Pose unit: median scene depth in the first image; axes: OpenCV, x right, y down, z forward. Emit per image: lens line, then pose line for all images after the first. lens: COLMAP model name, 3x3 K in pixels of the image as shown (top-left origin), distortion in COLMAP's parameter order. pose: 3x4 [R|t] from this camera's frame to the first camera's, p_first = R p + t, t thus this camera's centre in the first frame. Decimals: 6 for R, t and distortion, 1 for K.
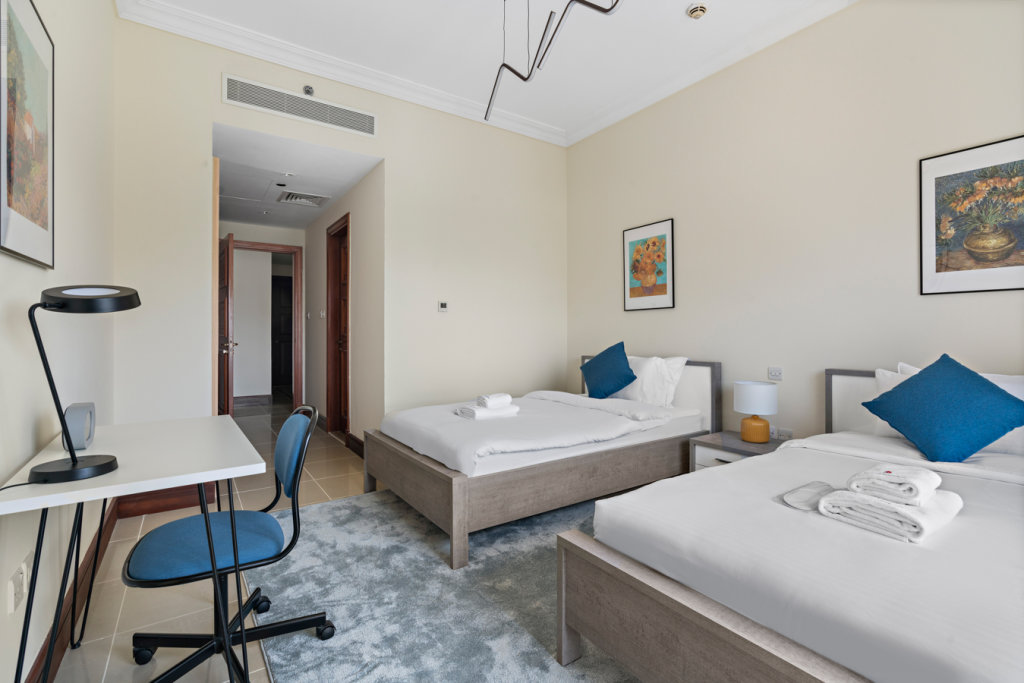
lens RADIAL K [[478.7, 0, 513.8], [0, 478.7, 331.4], [0, 0, 1]] dist [0.002802, 0.000609]
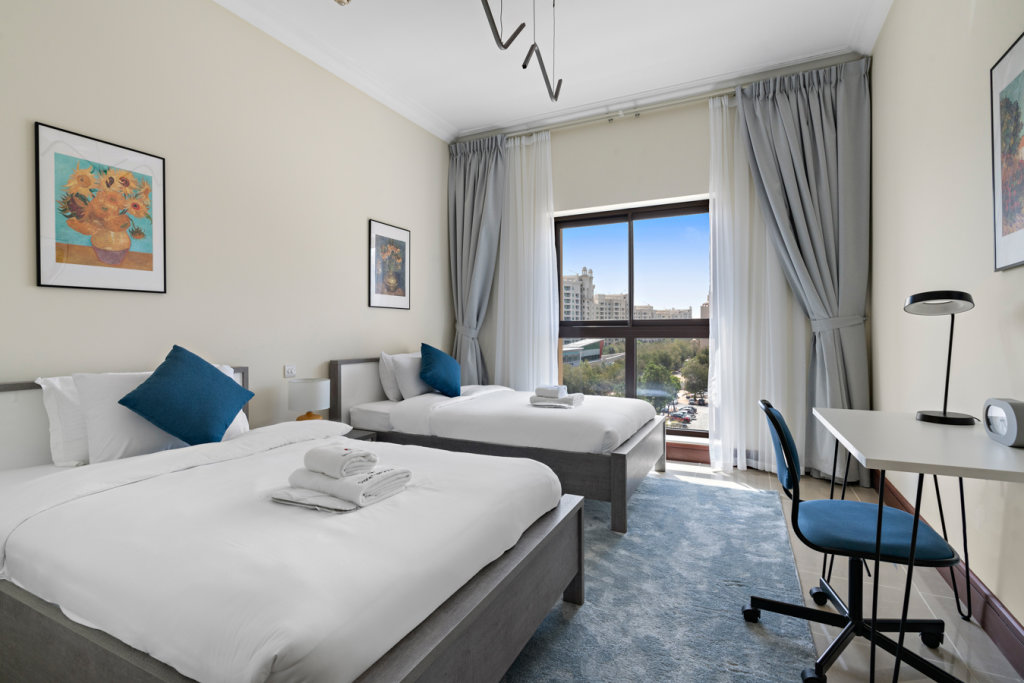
lens RADIAL K [[478.7, 0, 513.8], [0, 478.7, 331.4], [0, 0, 1]] dist [0.002802, 0.000609]
pose [[-0.483988, 0.002260, 0.875072, -0.706675], [-0.001424, 0.999993, -0.003370, 0.007249], [-0.875073, -0.002878, -0.483982, 1.315290]]
